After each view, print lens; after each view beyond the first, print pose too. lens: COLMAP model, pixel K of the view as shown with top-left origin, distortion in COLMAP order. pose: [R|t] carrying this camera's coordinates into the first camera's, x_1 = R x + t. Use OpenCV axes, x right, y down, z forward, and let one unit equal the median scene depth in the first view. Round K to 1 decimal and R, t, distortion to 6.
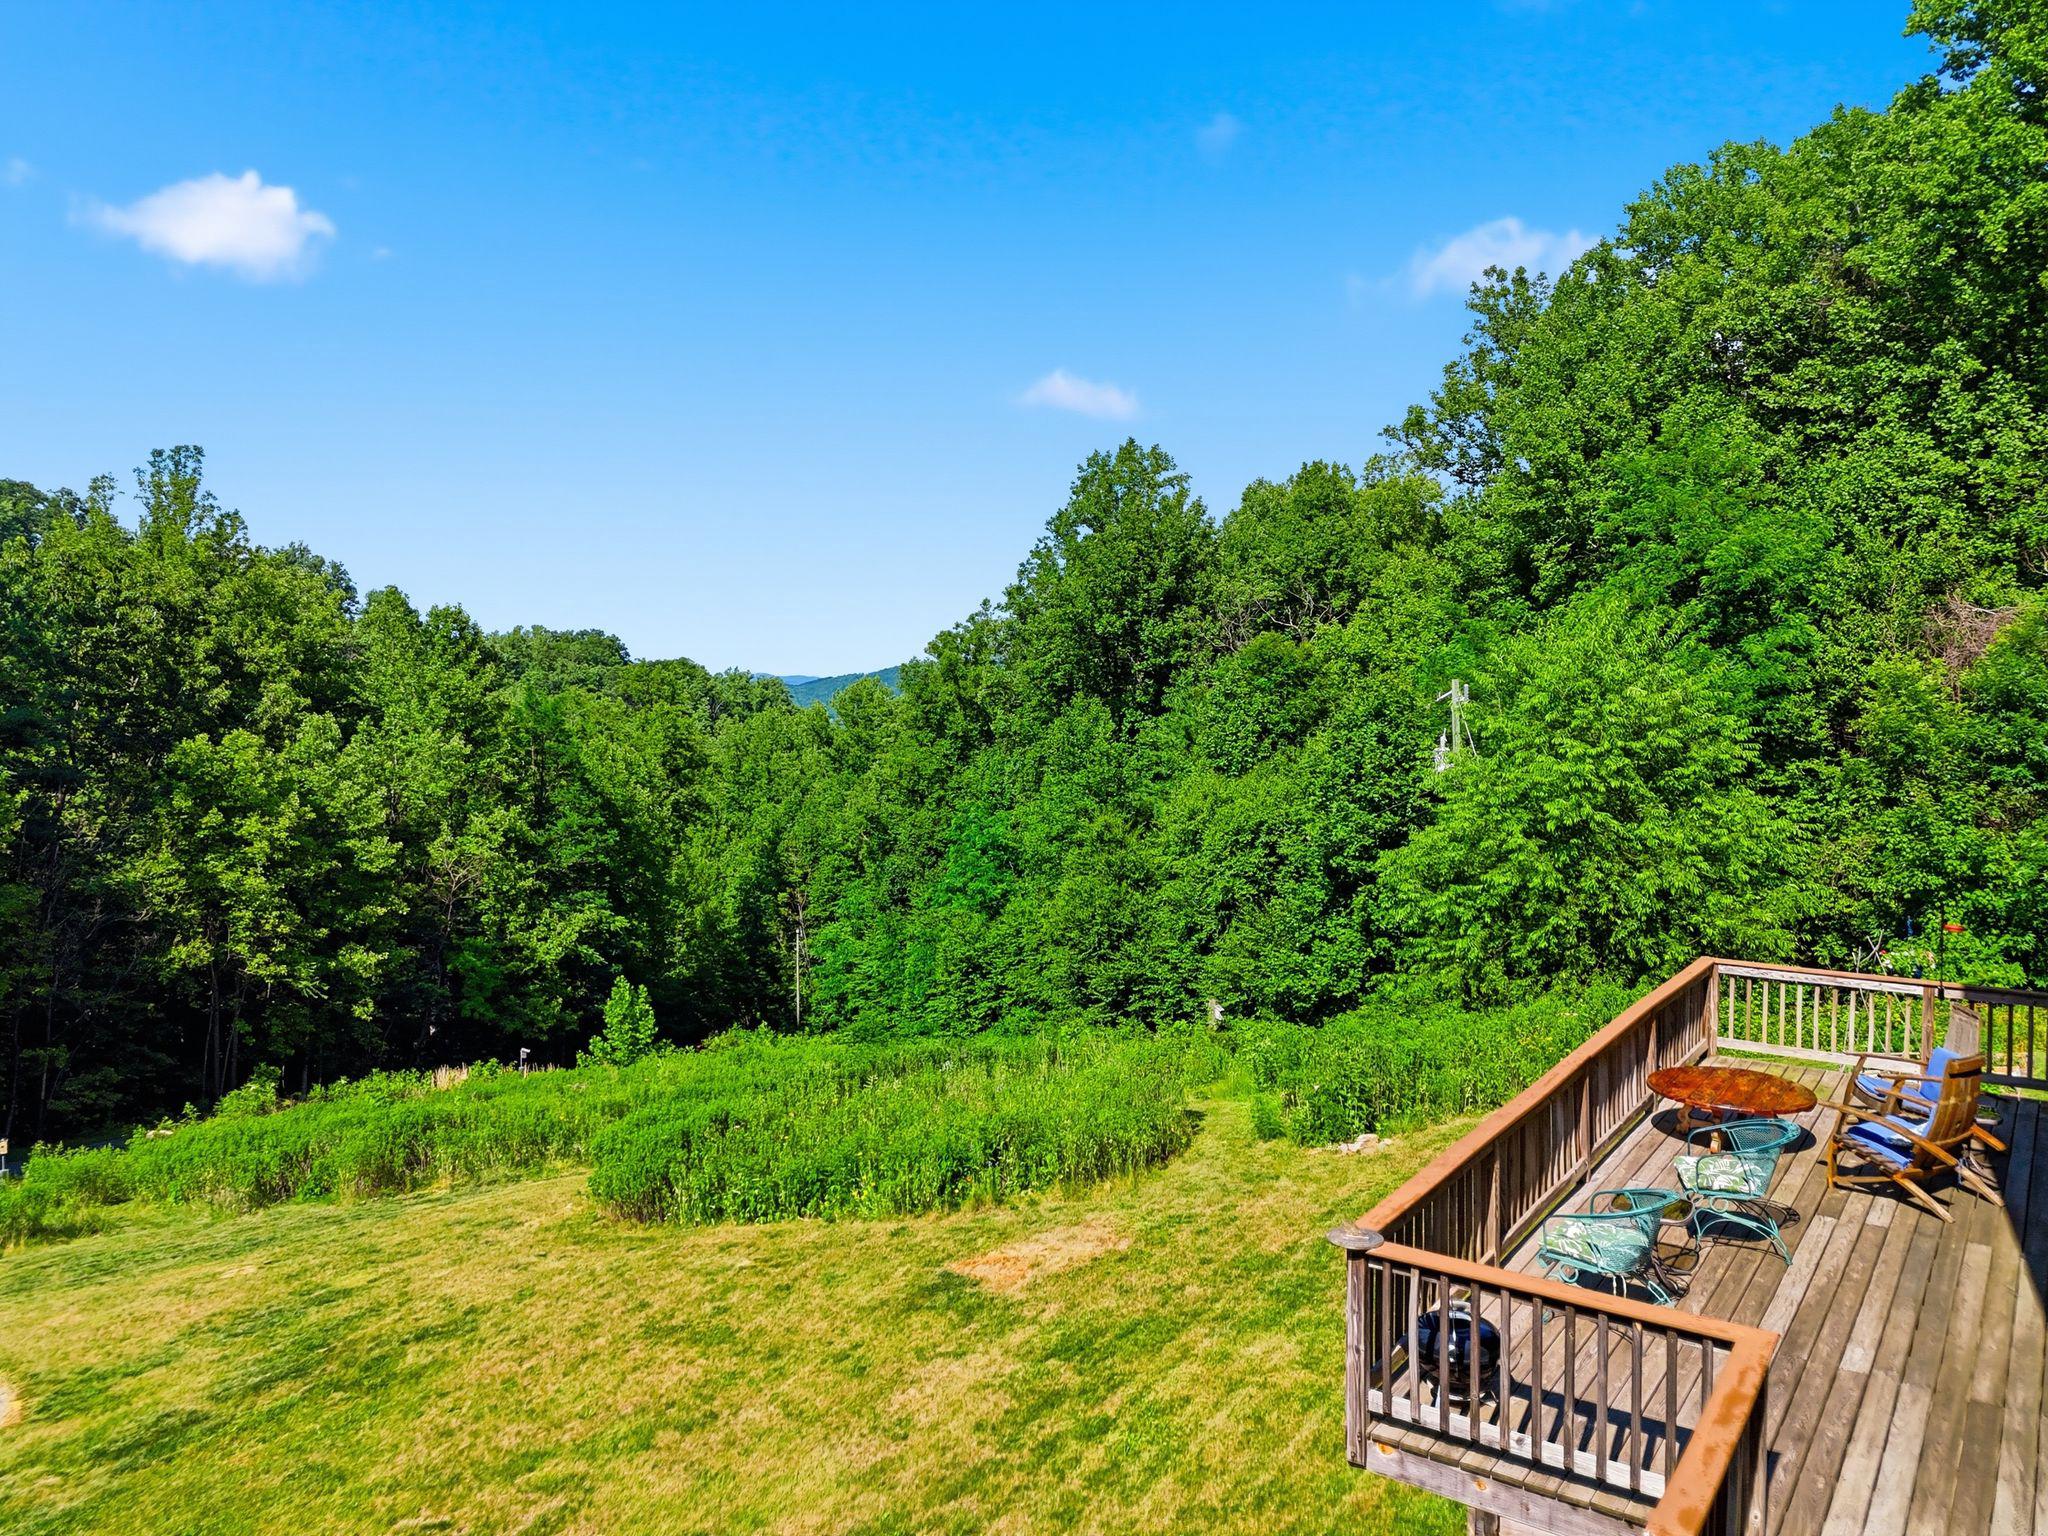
lens RADIAL K [[1561.1, 0, 1018.6], [0, 1561.1, 763.8], [0, 0, 1]] dist [0.046258, -0.007383]
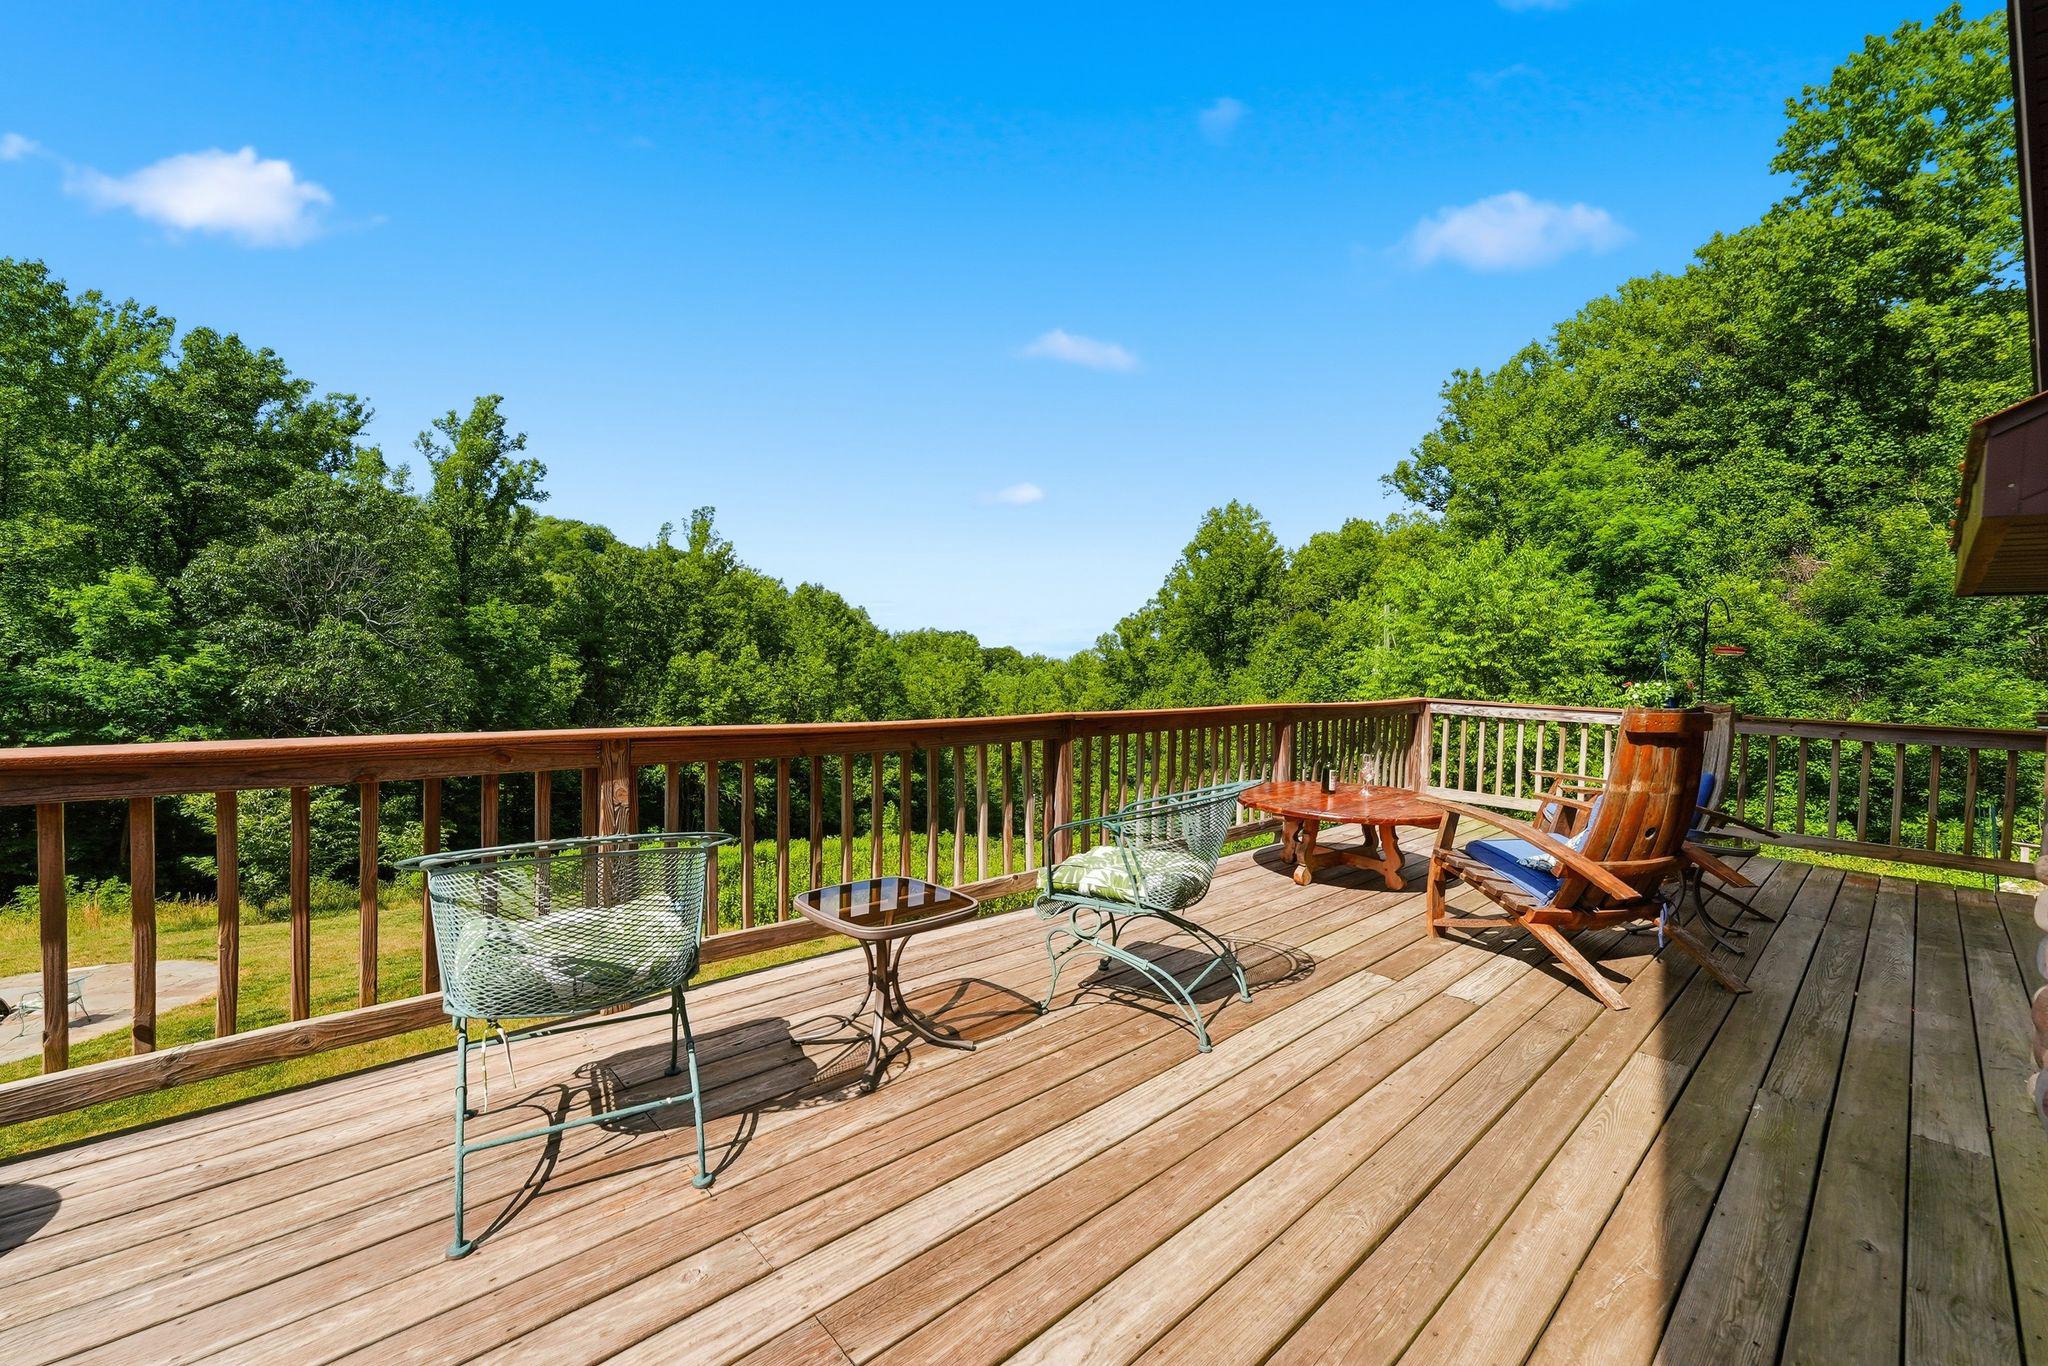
lens RADIAL K [[858.7, 0, 1020.4], [0, 858.7, 694.3], [0, 0, 1]] dist [-0.034800, 0.032529]
pose [[0.975998, 0.035716, -0.214833, 0.076800], [-0.041044, 0.998949, -0.020388, 0.033743], [0.213879, 0.028716, 0.976438, 0.115408]]
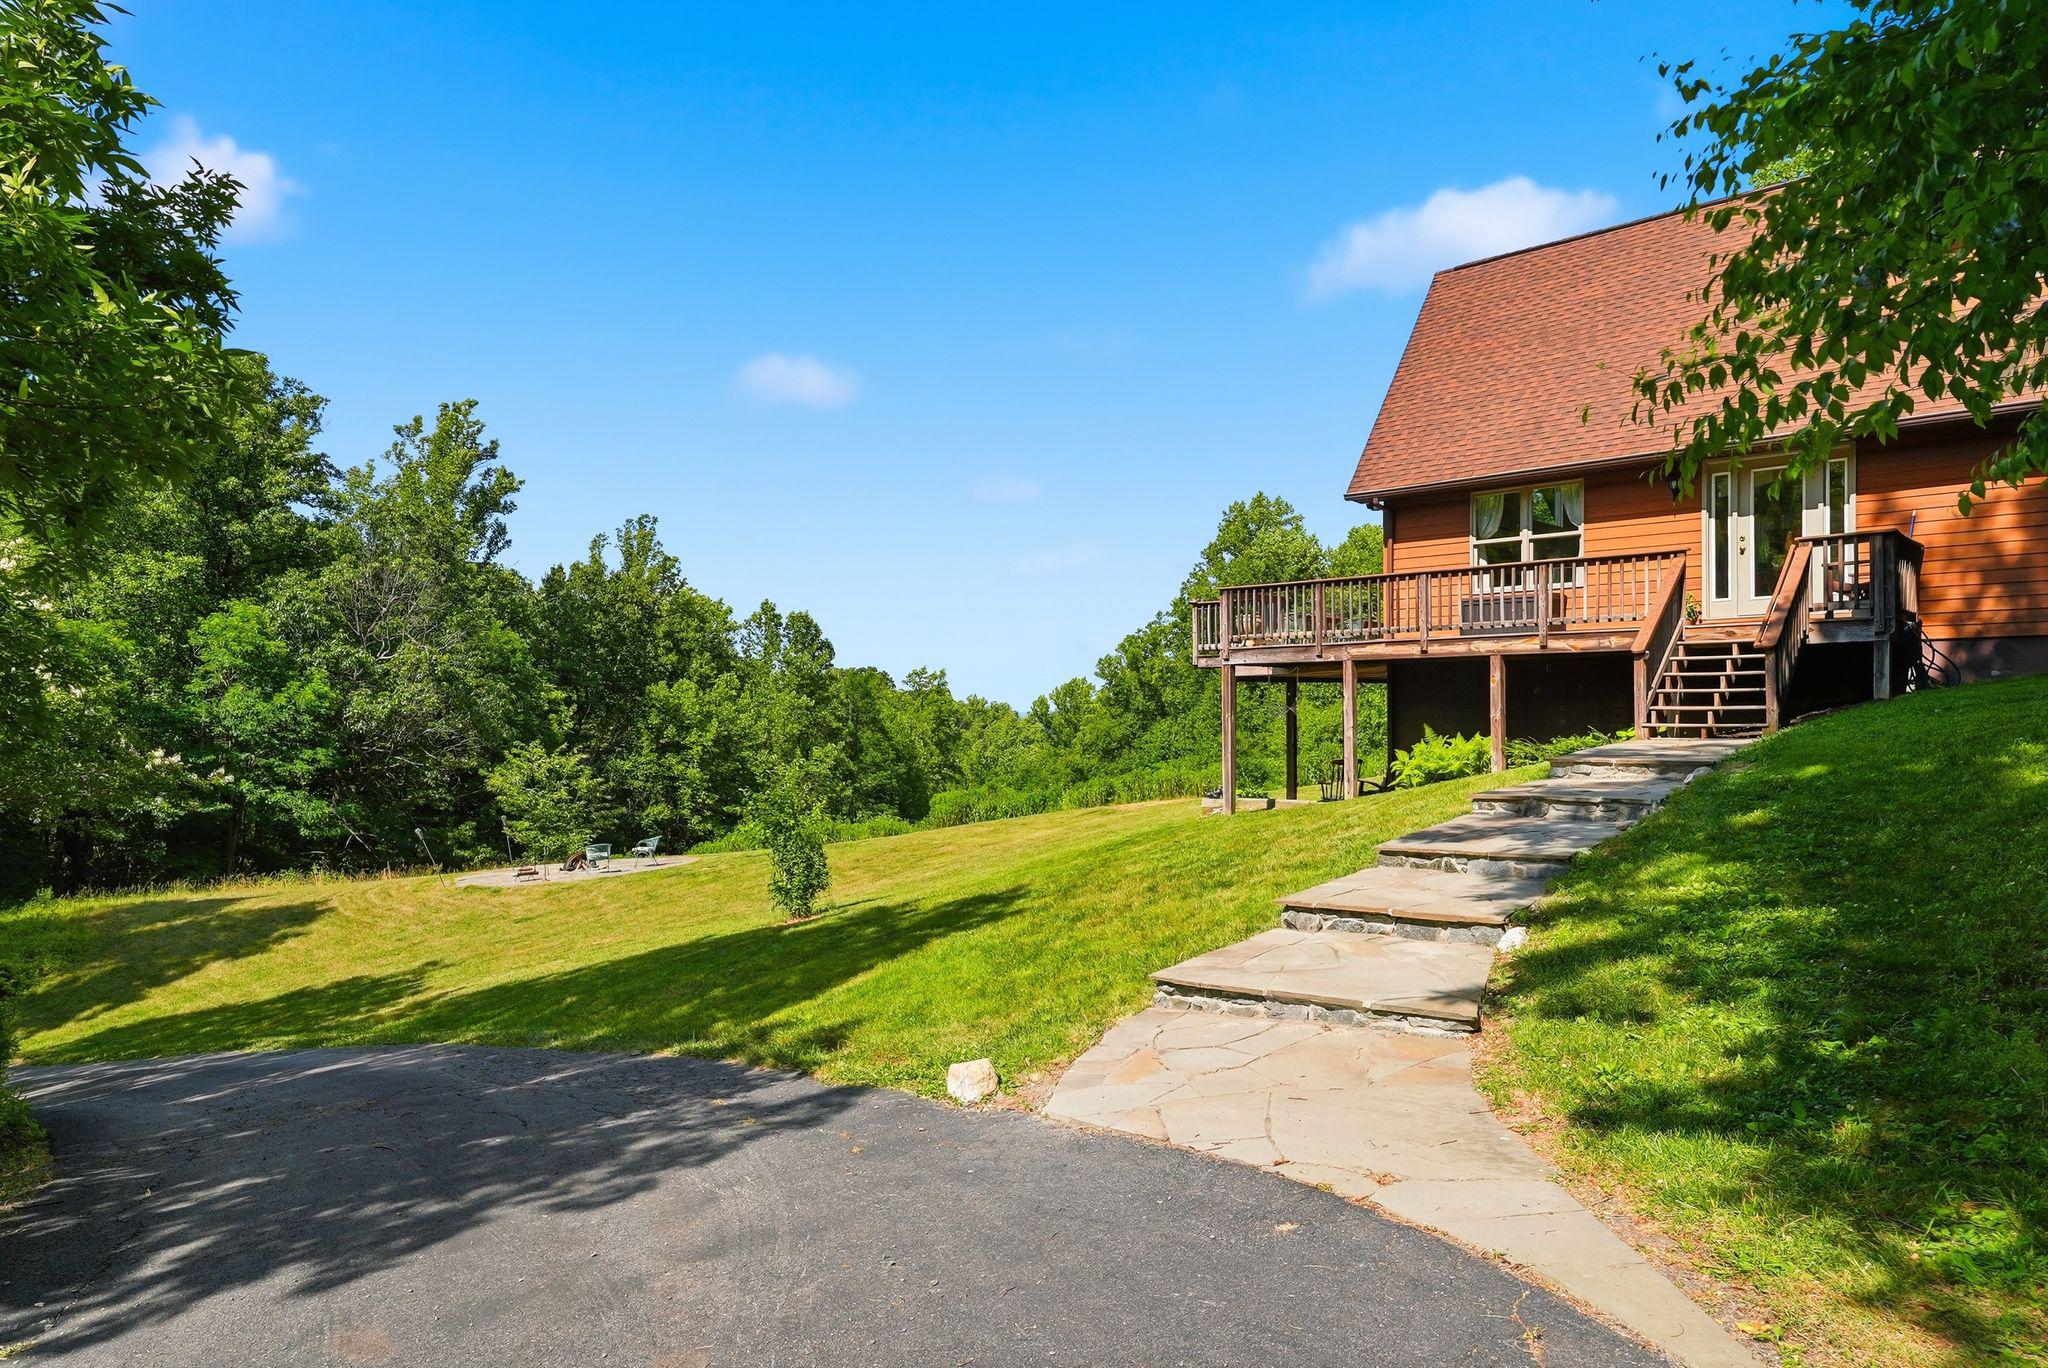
lens RADIAL K [[1288.0, 0, 1020.9], [0, 1288.0, 727.6], [0, 0, 1]] dist [-0.000425, 0.001146]
pose [[0.990341, -0.002384, -0.138630, 0.025624], [-0.004809, 0.998660, -0.051531, 0.093476], [0.138567, 0.051700, 0.989003, -0.242403]]
